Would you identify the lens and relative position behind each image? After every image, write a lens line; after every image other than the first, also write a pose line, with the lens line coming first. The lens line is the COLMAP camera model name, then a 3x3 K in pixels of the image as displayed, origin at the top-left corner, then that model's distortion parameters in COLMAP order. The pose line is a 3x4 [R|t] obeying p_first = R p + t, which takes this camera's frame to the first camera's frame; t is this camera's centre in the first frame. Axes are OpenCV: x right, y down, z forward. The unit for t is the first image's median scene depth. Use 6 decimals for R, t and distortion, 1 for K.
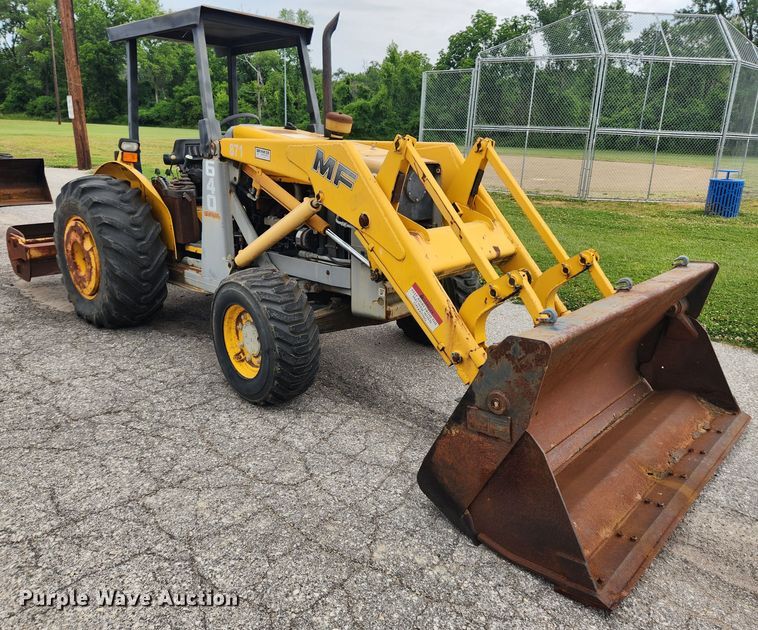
lens RADIAL K [[570.0, 0, 426.1], [0, 570.0, 300.4], [0, 0, 1]] dist [0.064929, -0.052306]
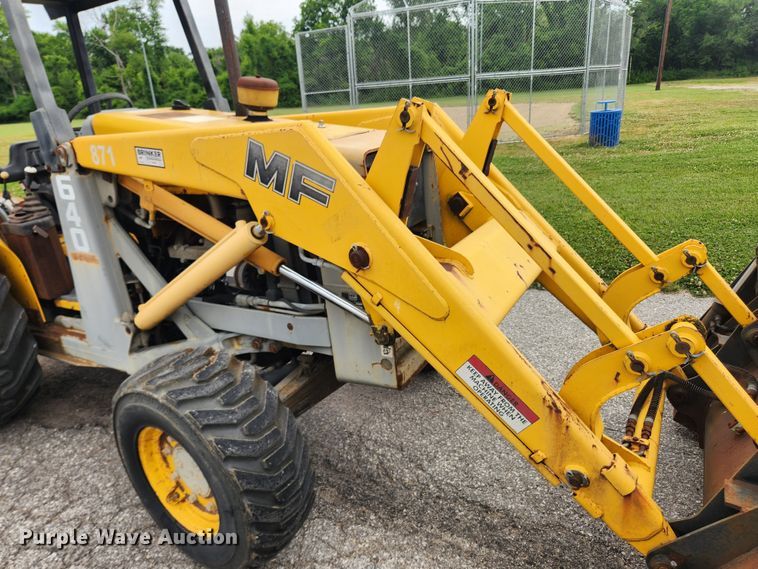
lens RADIAL K [[498.6, 0, 399.1], [0, 498.6, 286.3], [0, 0, 1]] dist [0.055953, -0.042050]
pose [[0.975036, -0.168059, 0.145123, -0.120648], [0.155379, 0.983299, 0.094760, -0.124216], [-0.158624, -0.069845, 0.984865, 0.401618]]
